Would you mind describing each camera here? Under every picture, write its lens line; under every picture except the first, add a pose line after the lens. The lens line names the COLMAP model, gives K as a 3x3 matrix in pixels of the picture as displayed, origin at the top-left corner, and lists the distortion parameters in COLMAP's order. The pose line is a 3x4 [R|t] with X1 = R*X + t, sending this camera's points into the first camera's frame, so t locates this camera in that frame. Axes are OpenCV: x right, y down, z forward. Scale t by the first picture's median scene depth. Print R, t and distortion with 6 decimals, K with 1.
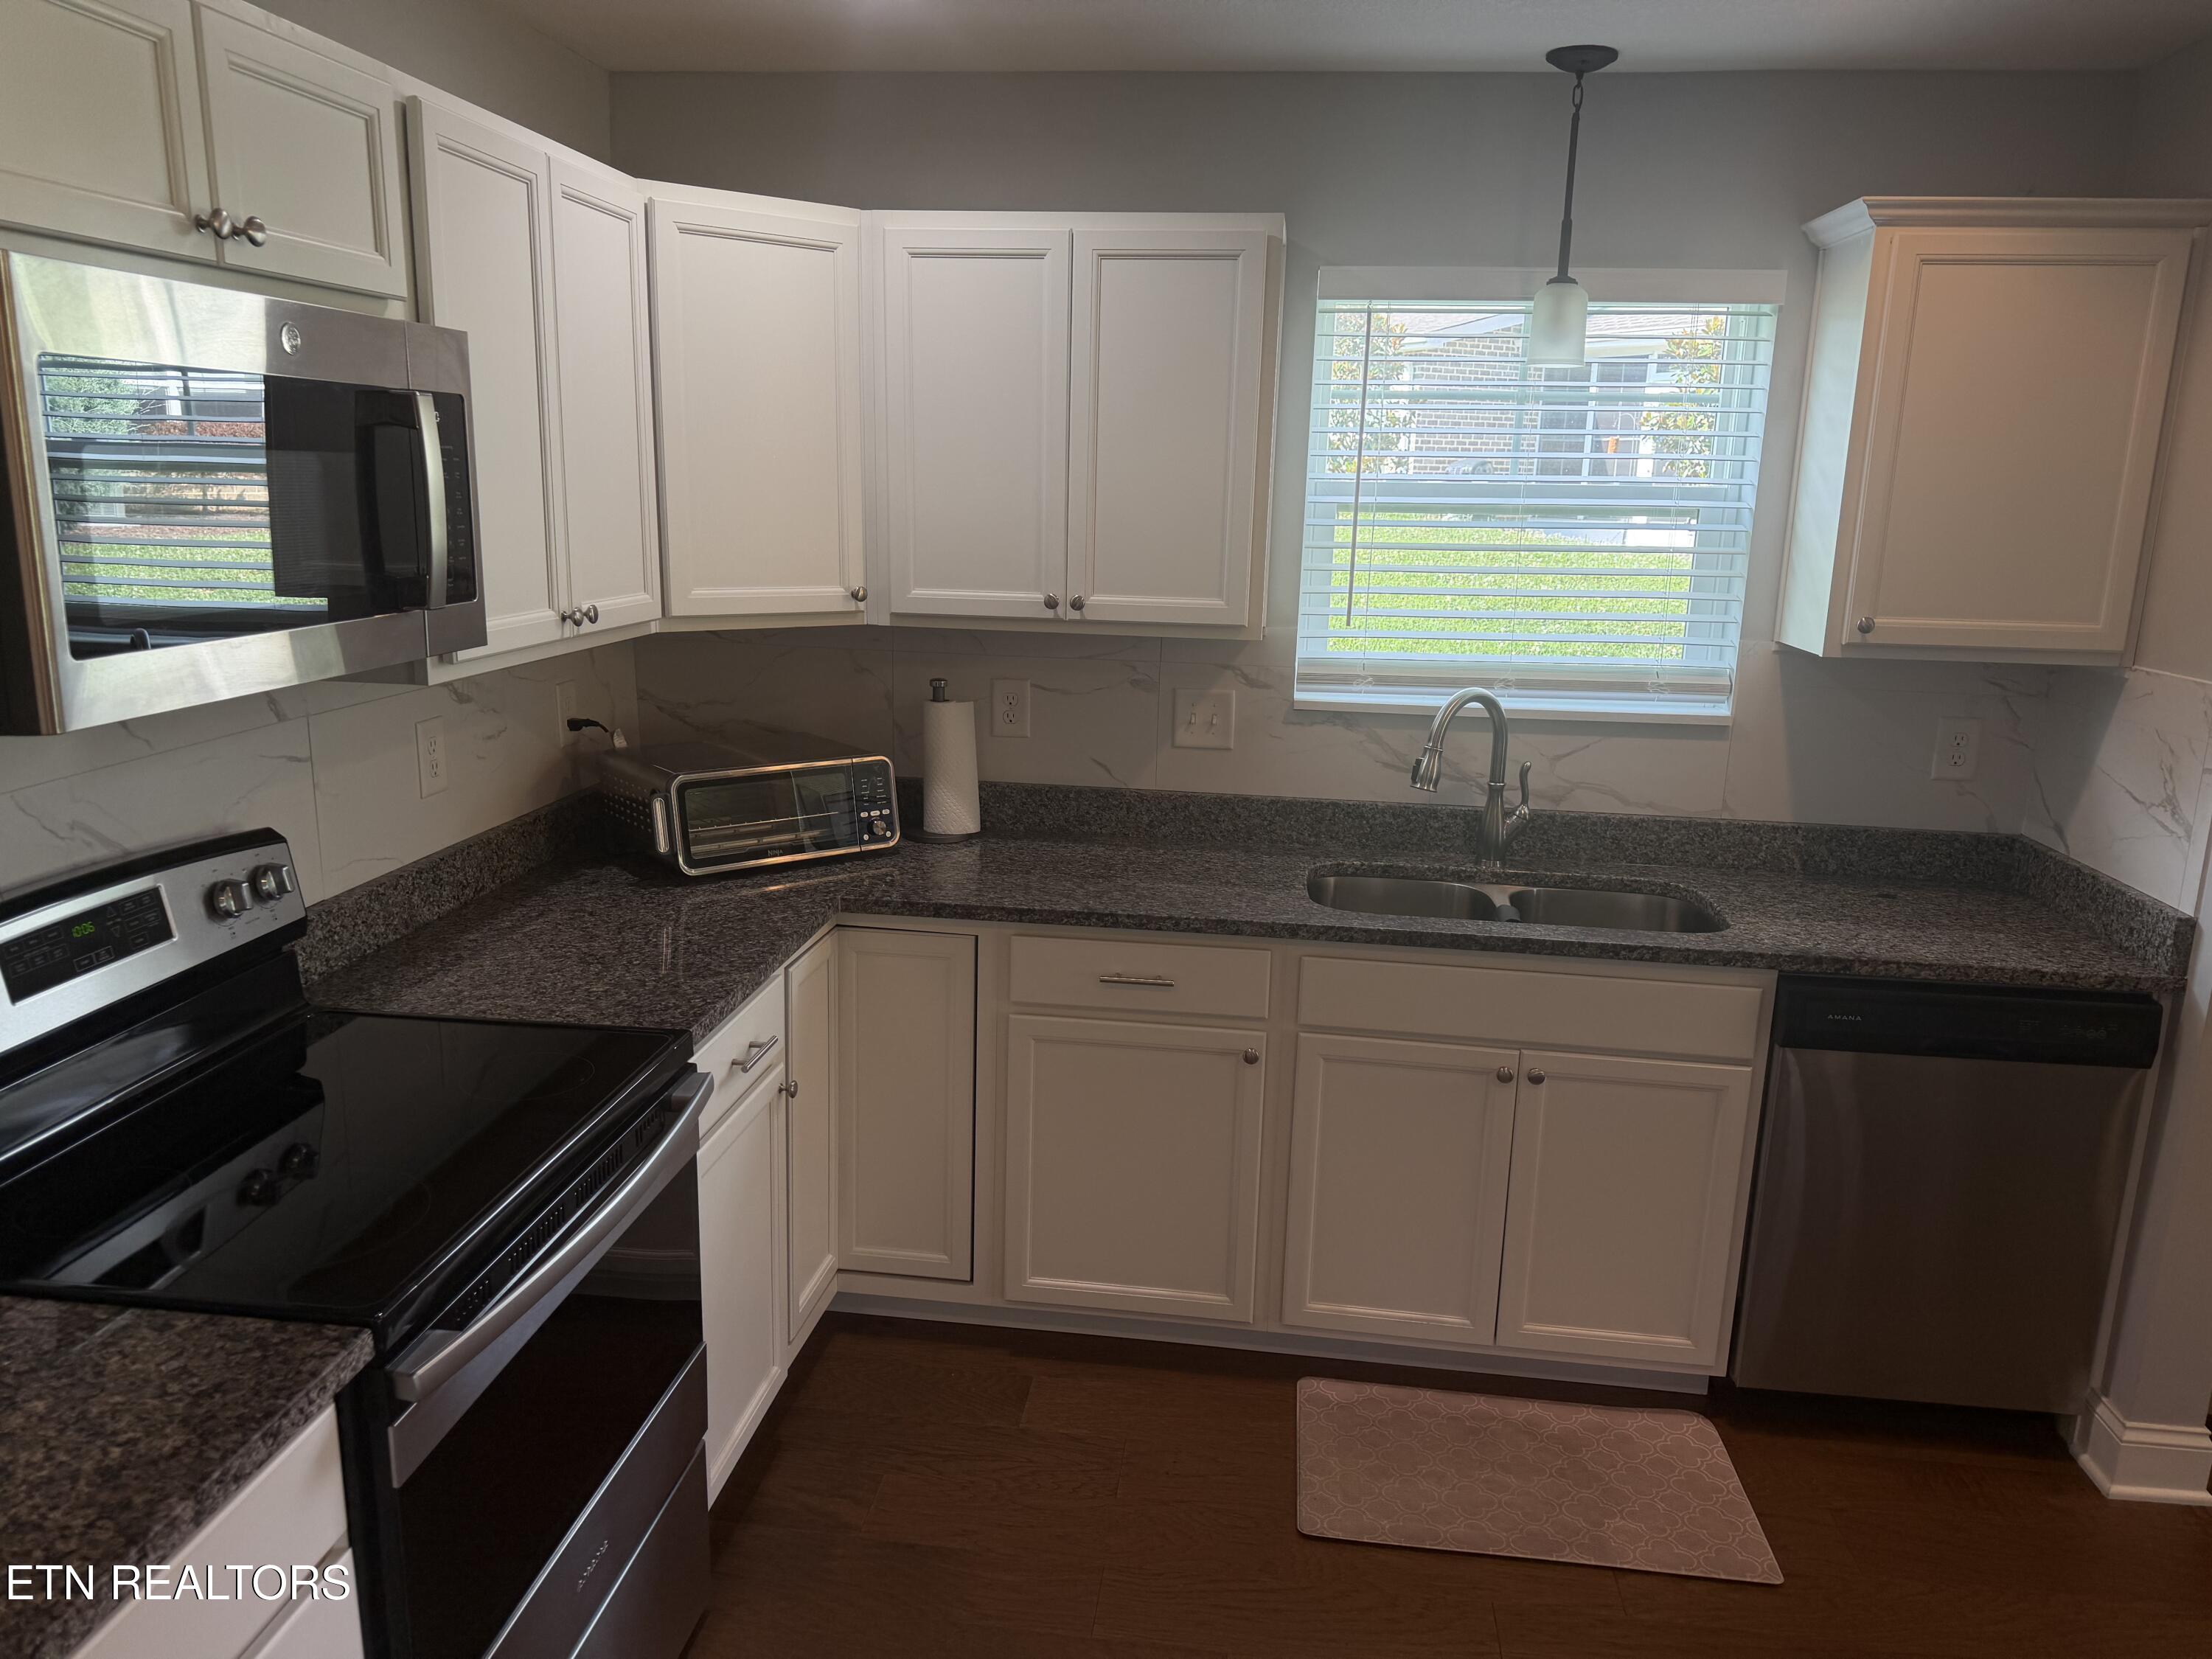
lens RADIAL K [[1564.9, 0, 1109.9], [0, 1564.9, 837.7], [0, 0, 1]] dist [0.034252, -0.045906]
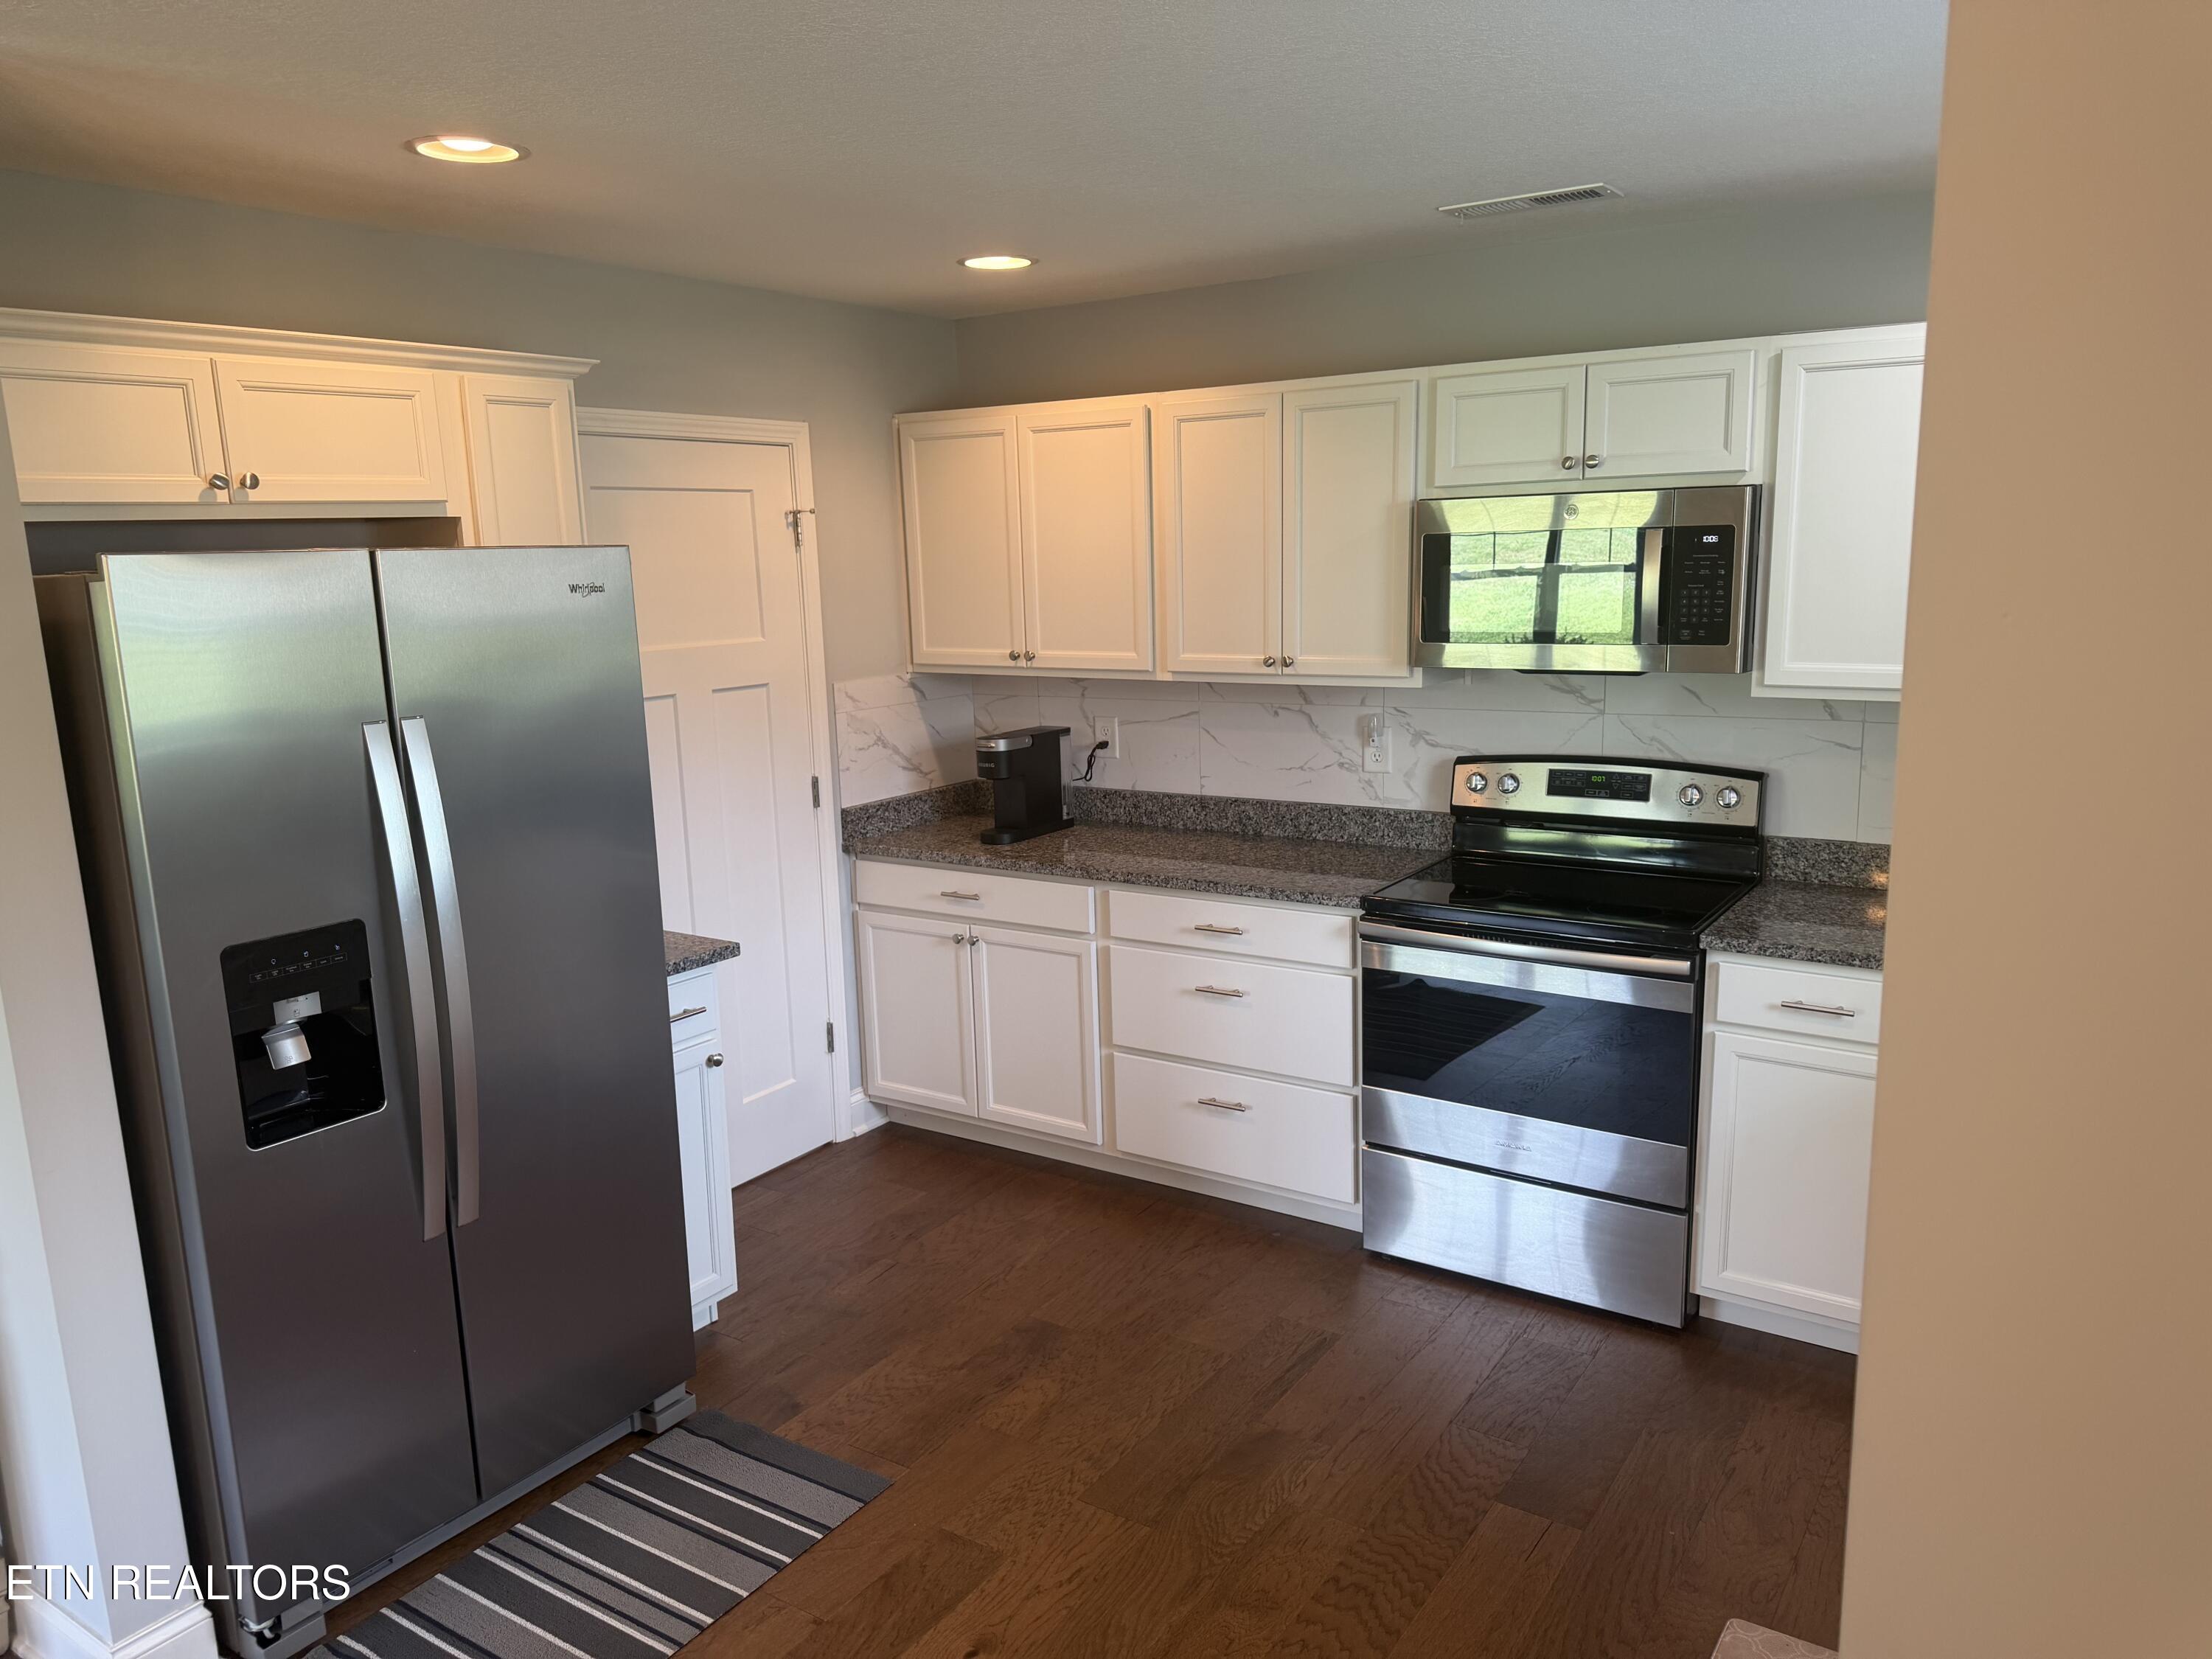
lens RADIAL K [[1564.9, 0, 1109.9], [0, 1564.9, 837.7], [0, 0, 1]] dist [0.034252, -0.045906]
pose [[-0.445578, 0.152886, -0.882092, 1.478906], [-0.191282, 0.946298, 0.260638, -0.282459], [0.874569, 0.284863, -0.392405, 1.209965]]
